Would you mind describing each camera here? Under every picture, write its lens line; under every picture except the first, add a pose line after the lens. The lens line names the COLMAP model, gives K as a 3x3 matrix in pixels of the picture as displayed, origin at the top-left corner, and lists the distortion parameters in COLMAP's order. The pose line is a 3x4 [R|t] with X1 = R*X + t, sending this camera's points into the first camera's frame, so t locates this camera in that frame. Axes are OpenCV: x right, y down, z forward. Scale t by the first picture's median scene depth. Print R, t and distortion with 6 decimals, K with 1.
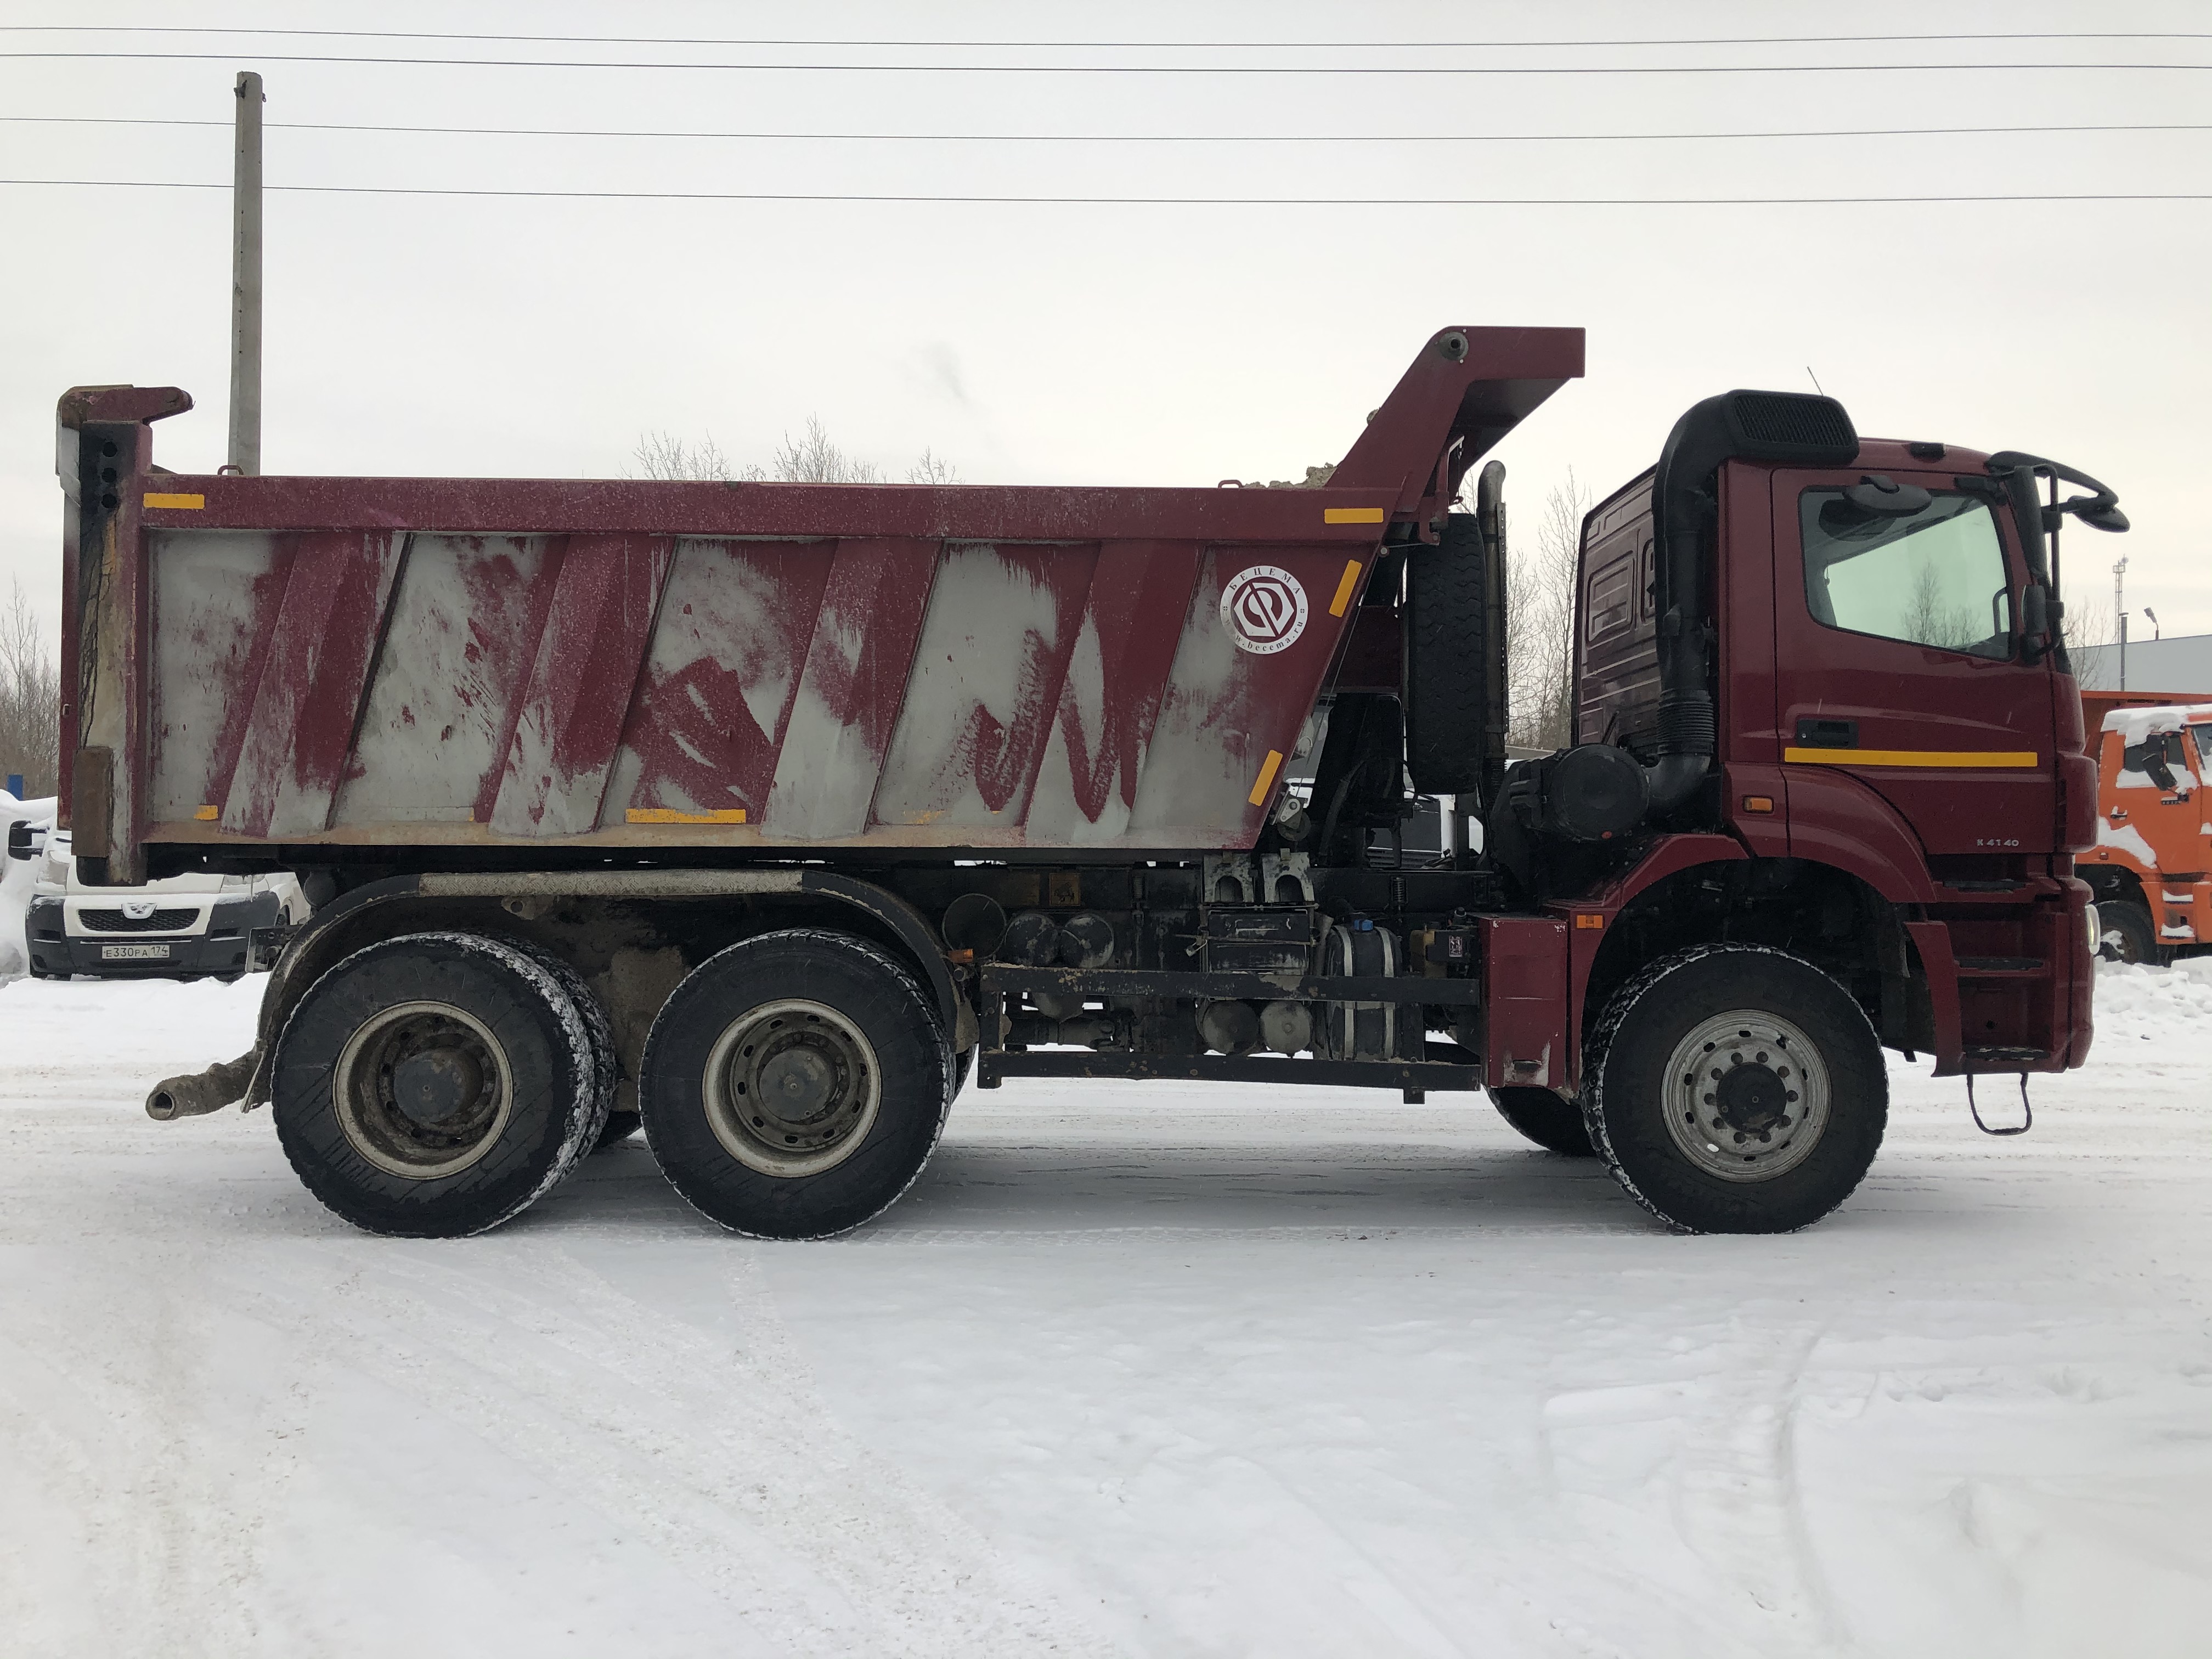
lens RADIAL K [[1837.0, 0, 1107.5], [0, 1837.0, 759.6], [0, 0, 1]] dist [0.044283, -0.000083]
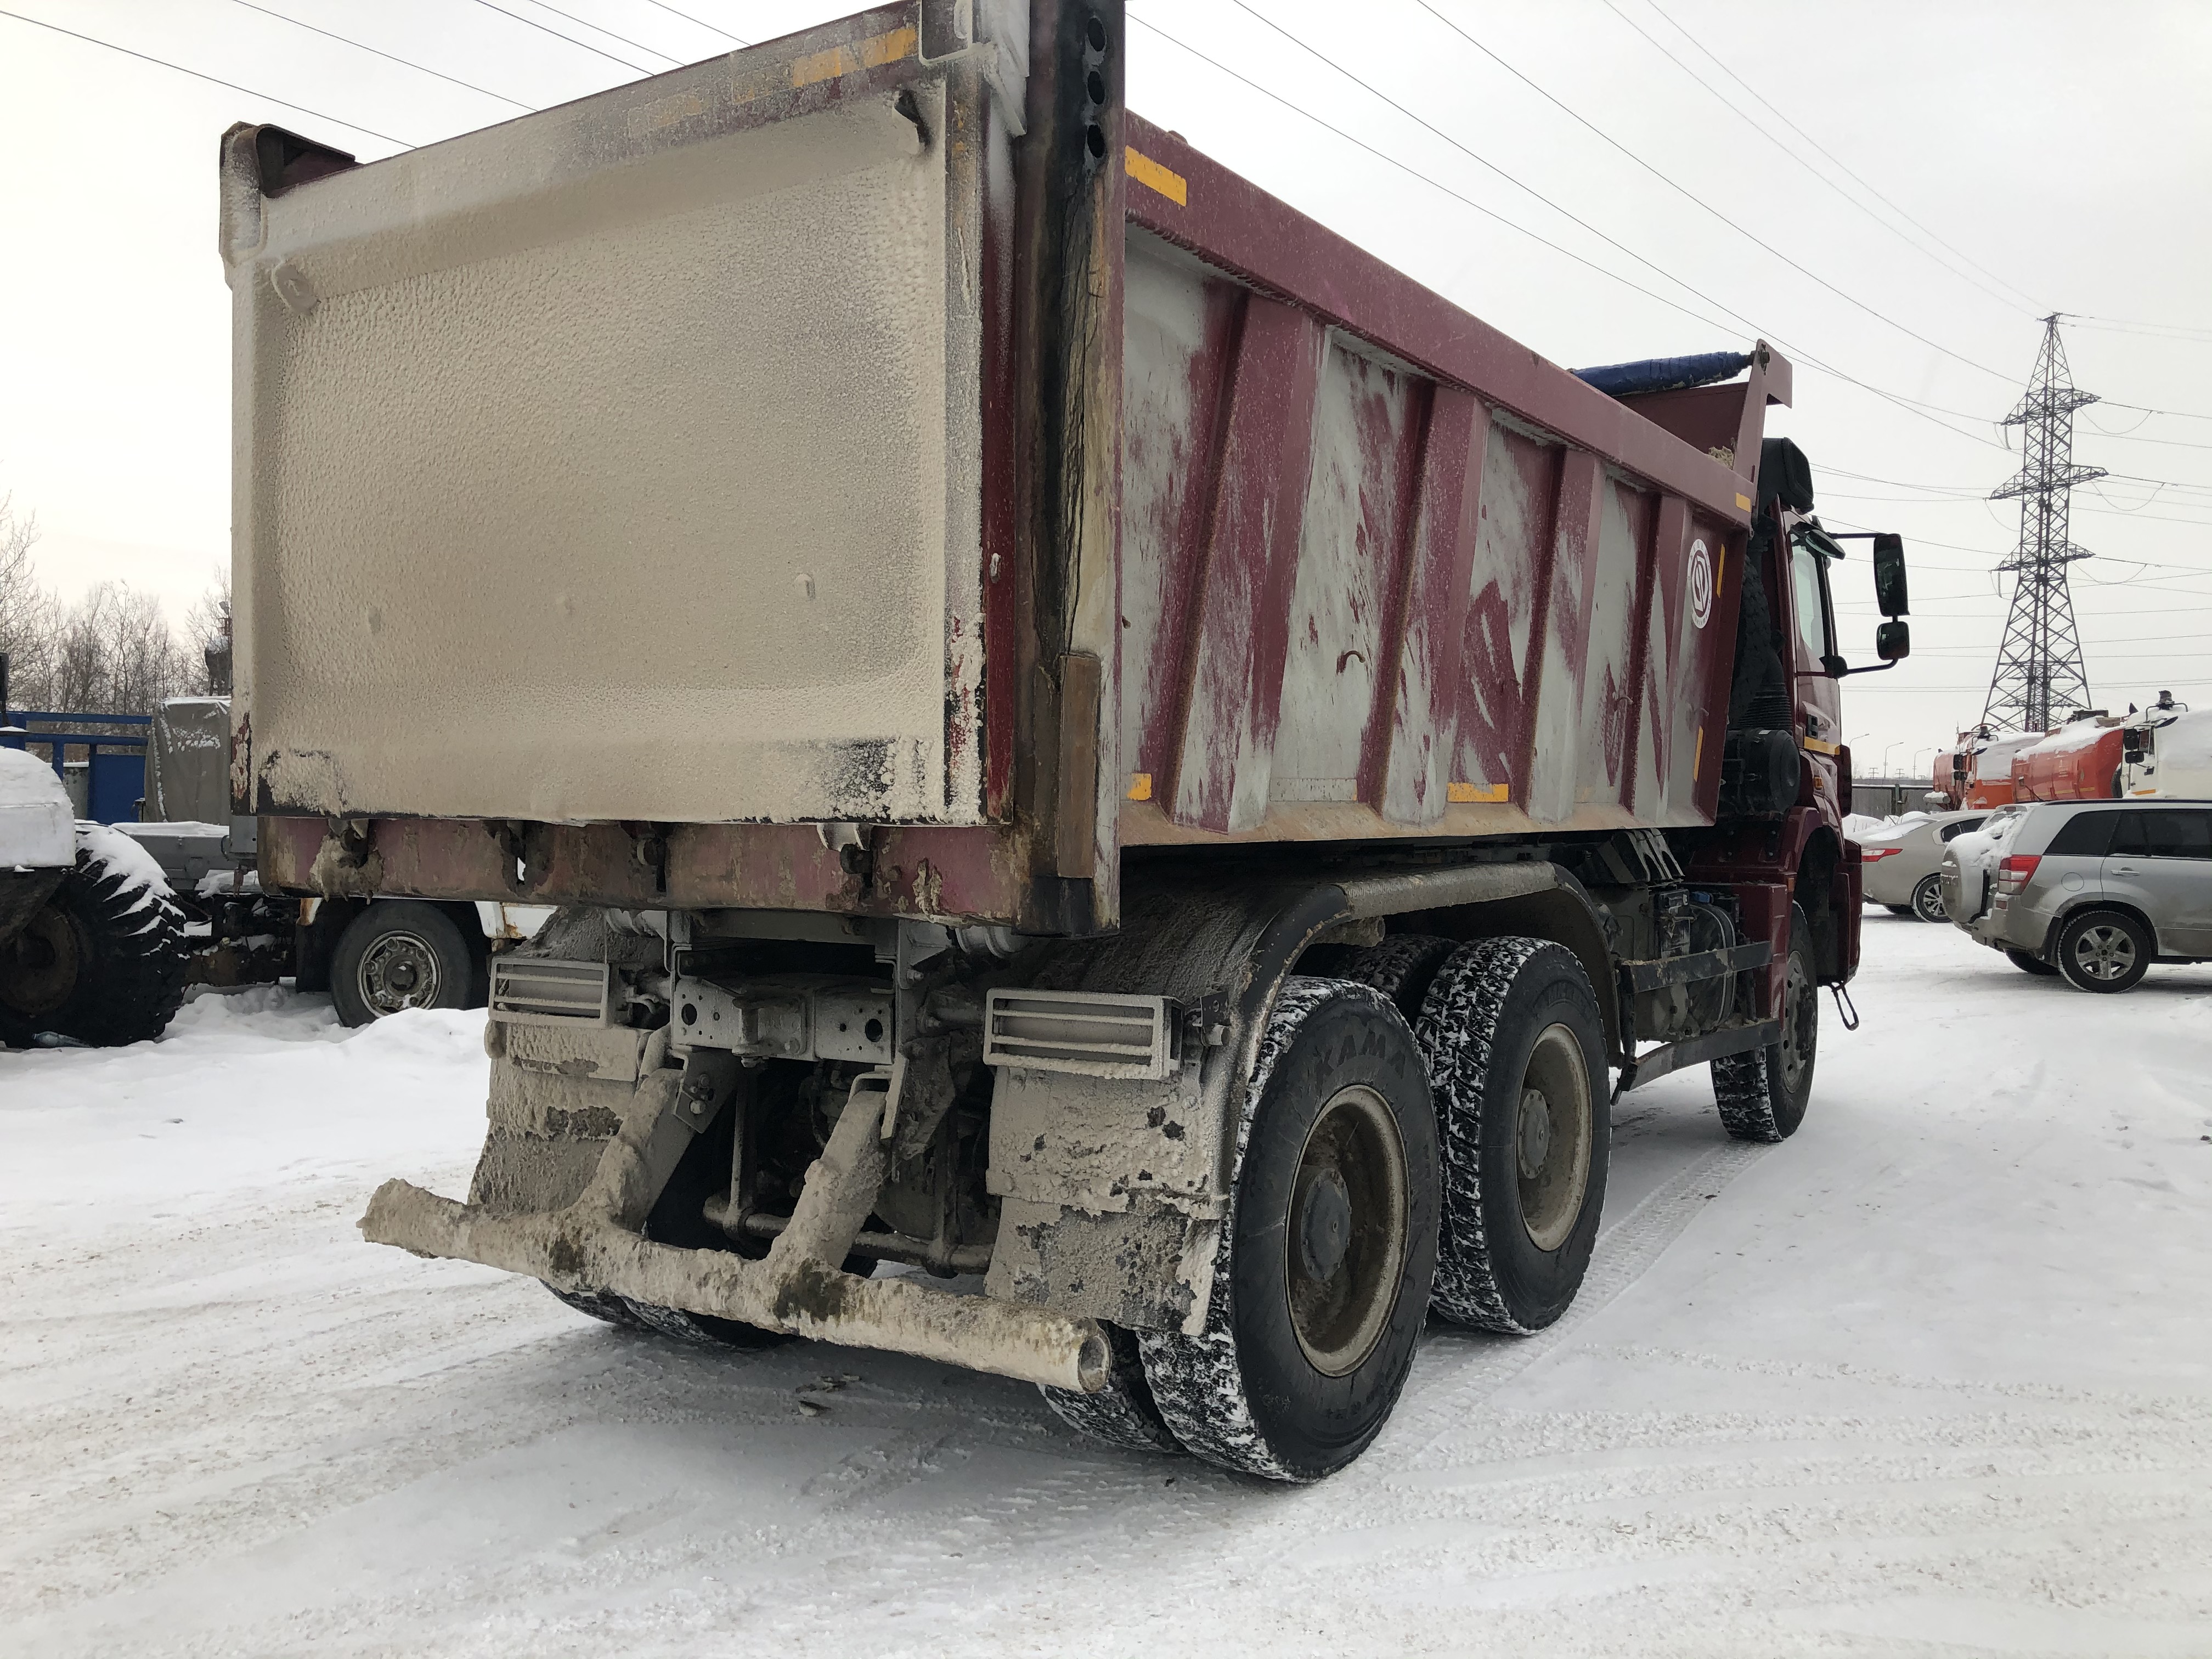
lens RADIAL K [[1840.9, 0, 1097.0], [0, 1840.9, 791.3], [0, 0, 1]] dist [0.143636, -0.509074]
pose [[0.525320, -0.001391, 0.850904, -0.944604], [-0.029958, 0.999348, 0.020129, 0.019647], [-0.850377, -0.036066, 0.524936, 0.739286]]
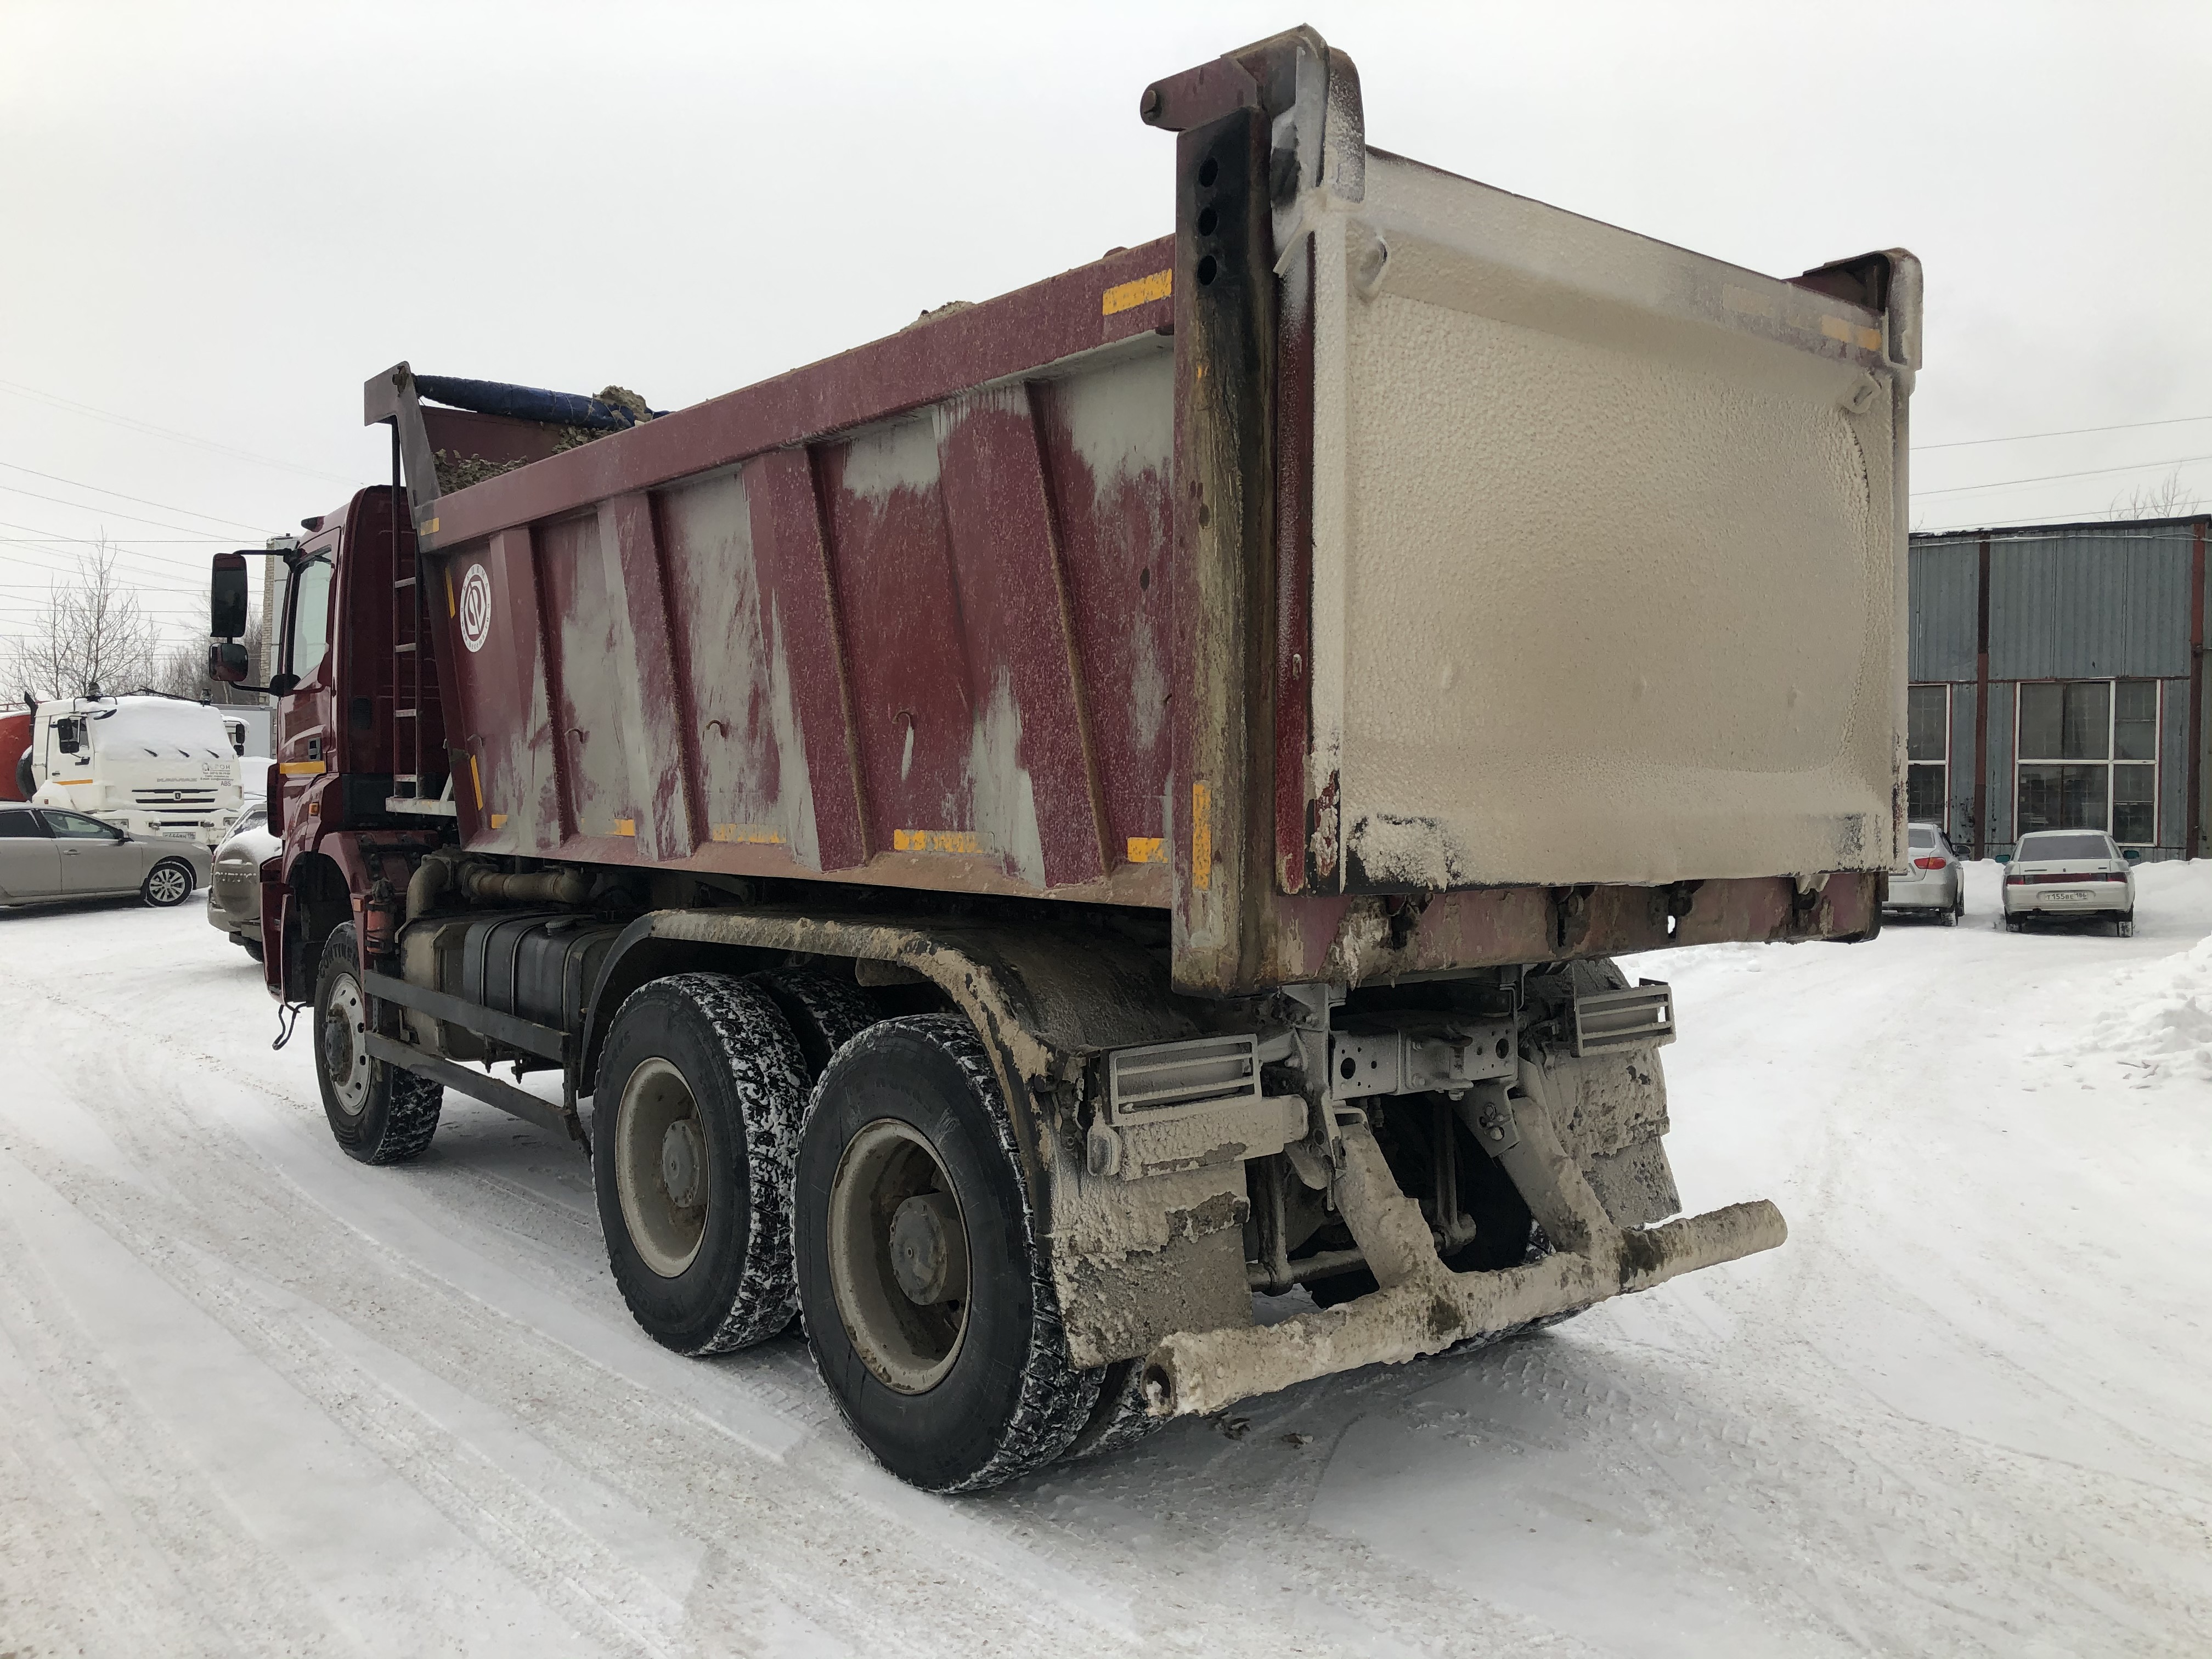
lens RADIAL K [[1811.0, 0, 1147.3], [0, 1811.0, 784.2], [0, 0, 1]] dist [0.138036, -0.451001]
pose [[-0.662260, -0.009222, 0.749217, -0.896752], [-0.037576, 0.999075, -0.020918, 0.032021], [-0.748331, -0.042006, -0.661994, 1.802440]]
